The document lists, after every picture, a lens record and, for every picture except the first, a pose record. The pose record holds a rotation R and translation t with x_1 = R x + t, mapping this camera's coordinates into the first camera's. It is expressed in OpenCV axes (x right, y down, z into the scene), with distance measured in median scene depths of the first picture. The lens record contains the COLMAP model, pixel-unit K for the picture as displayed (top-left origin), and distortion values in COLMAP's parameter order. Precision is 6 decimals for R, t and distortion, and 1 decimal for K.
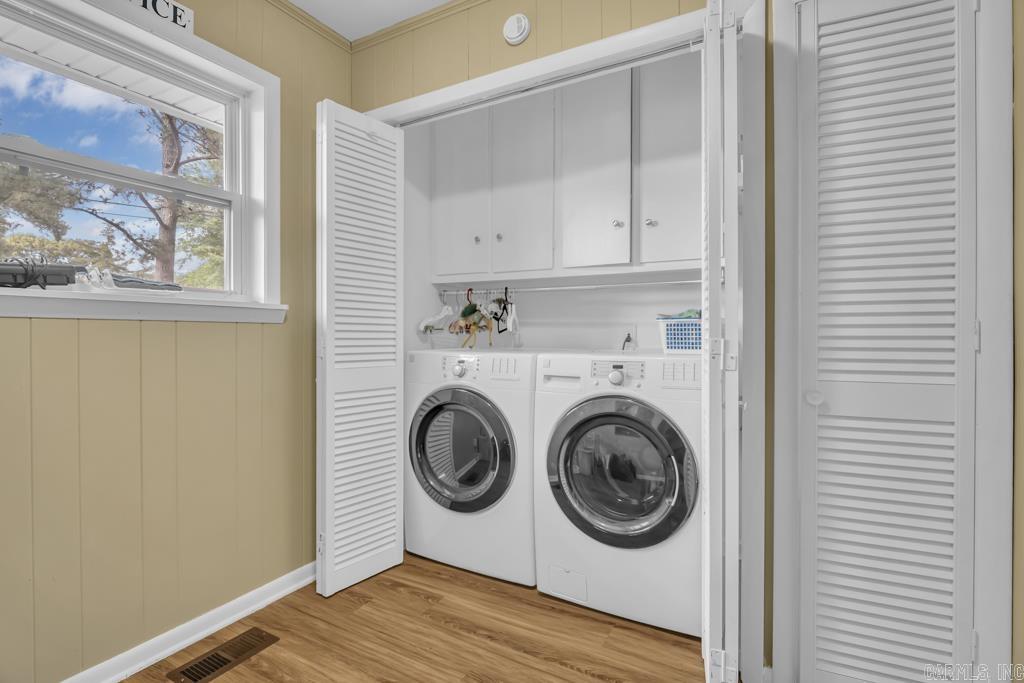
lens RADIAL K [[453.3, 0, 460.5], [0, 453.3, 349.3], [0, 0, 1]] dist [-0.008364, -0.000918]
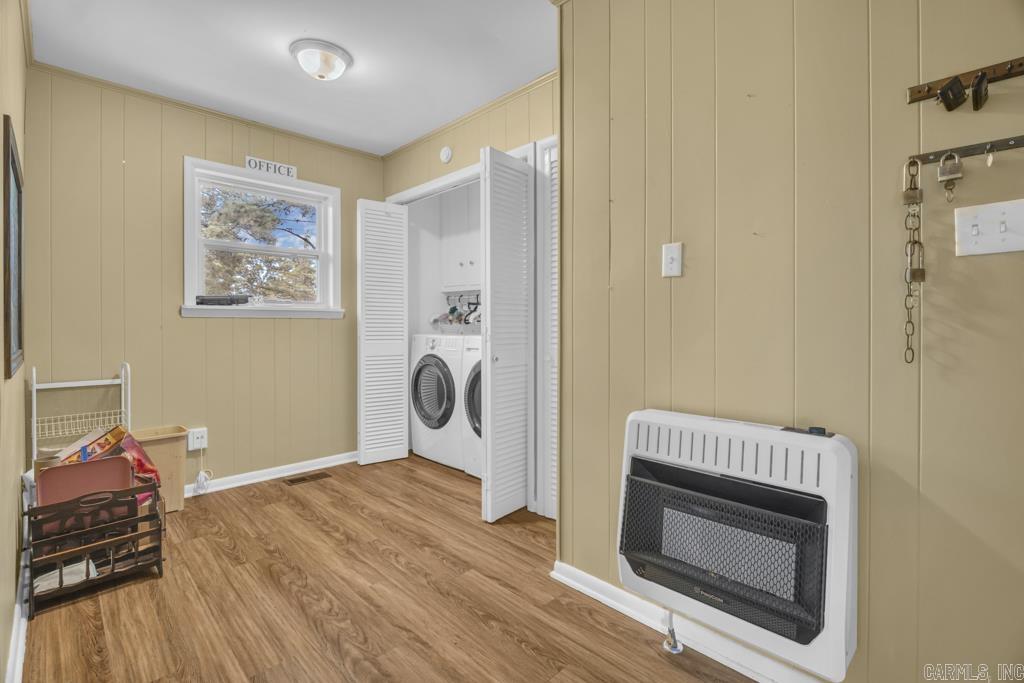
lens RADIAL K [[453.3, 0, 460.5], [0, 453.3, 349.3], [0, 0, 1]] dist [-0.008364, -0.000918]
pose [[0.944299, 0.015783, -0.328709, 0.672431], [-0.008915, 0.999710, 0.022390, 0.021685], [0.328967, -0.018212, 0.944166, -0.600349]]
